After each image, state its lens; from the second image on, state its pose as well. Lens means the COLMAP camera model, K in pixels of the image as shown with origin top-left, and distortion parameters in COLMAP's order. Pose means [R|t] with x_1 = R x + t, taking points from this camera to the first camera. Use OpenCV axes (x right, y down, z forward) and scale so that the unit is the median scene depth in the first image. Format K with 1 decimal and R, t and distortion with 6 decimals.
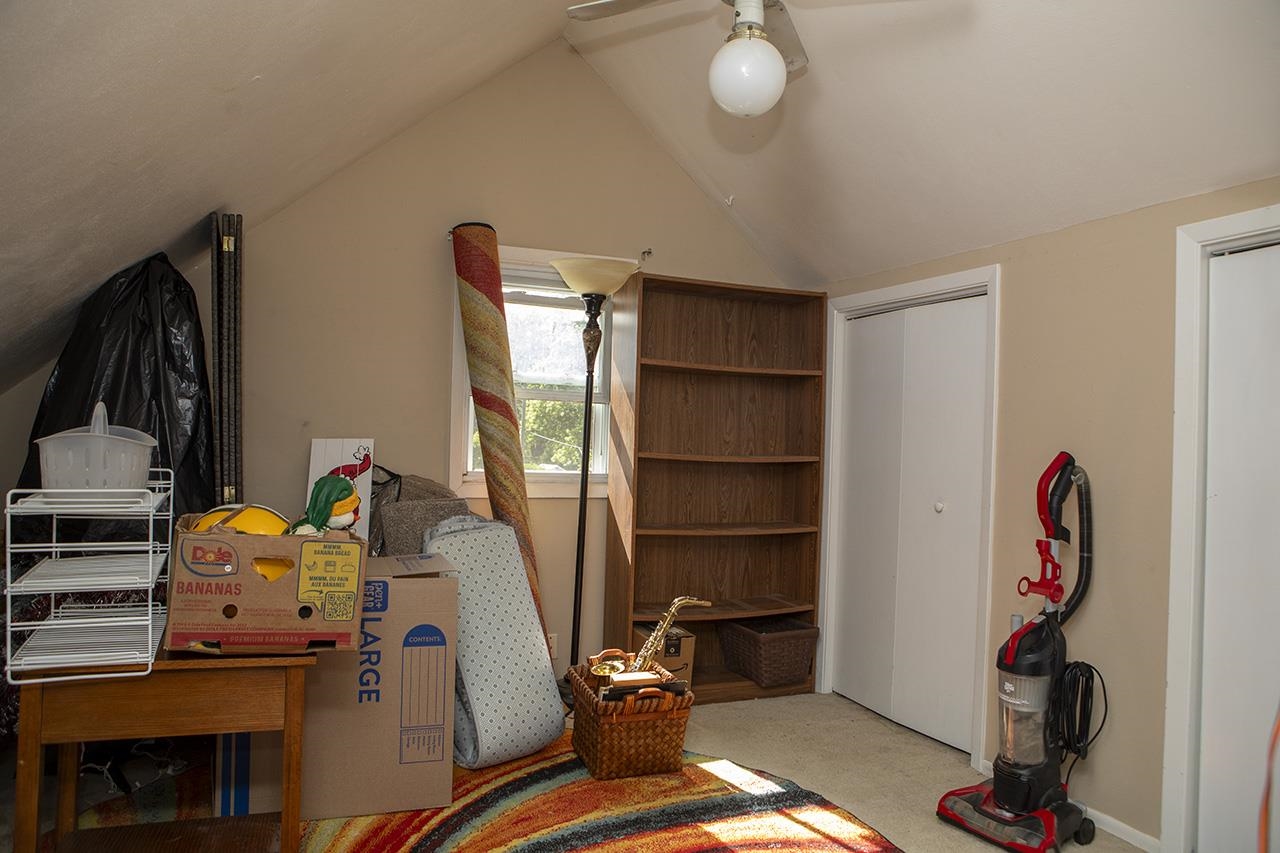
lens RADIAL K [[881.2, 0, 642.6], [0, 881.2, 431.0], [0, 0, 1]] dist [-0.108321, 0.078147]
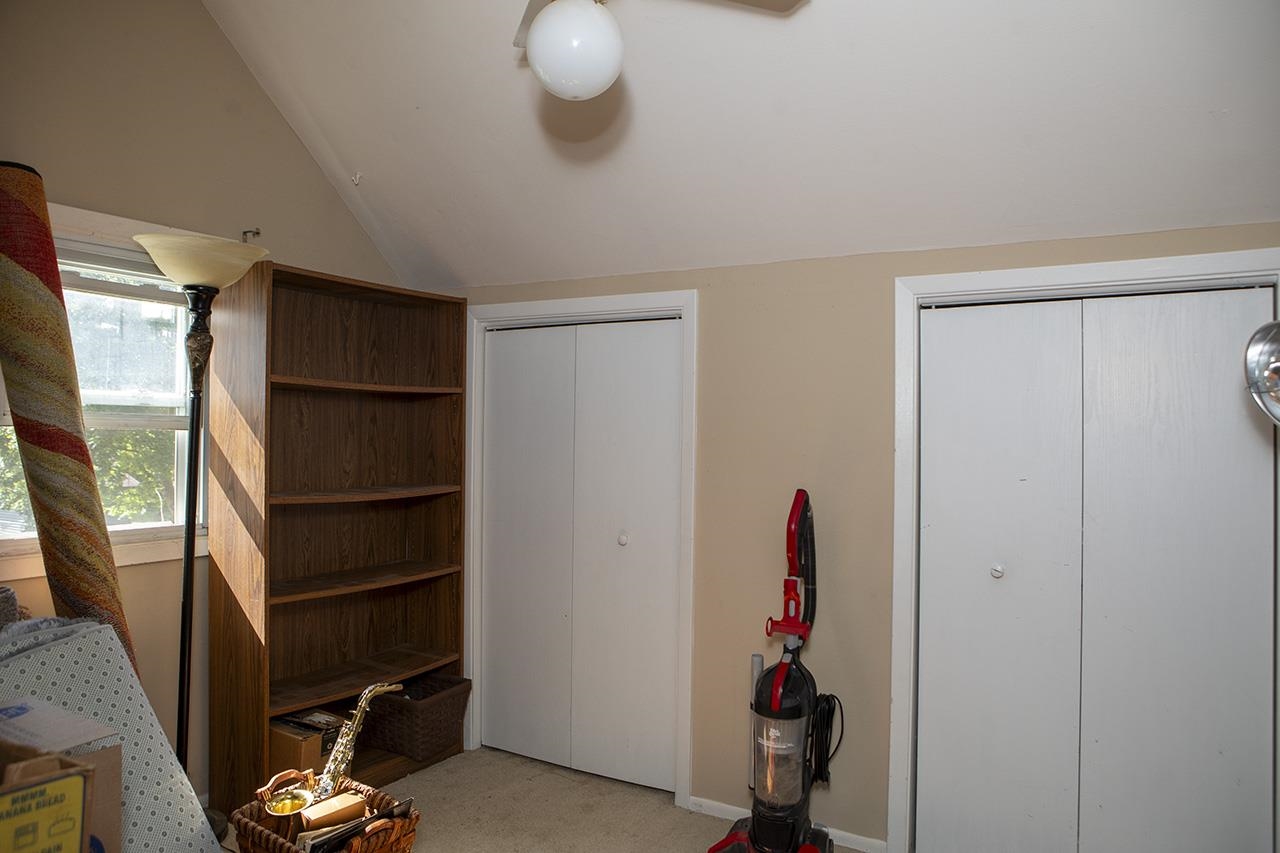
lens RADIAL K [[881.2, 0, 642.6], [0, 881.2, 431.0], [0, 0, 1]] dist [-0.108321, 0.078147]
pose [[0.800130, -0.019854, 0.599499, -0.194339], [0.006282, 0.999675, 0.024723, -0.050267], [-0.599794, -0.016016, 0.799994, 0.204726]]
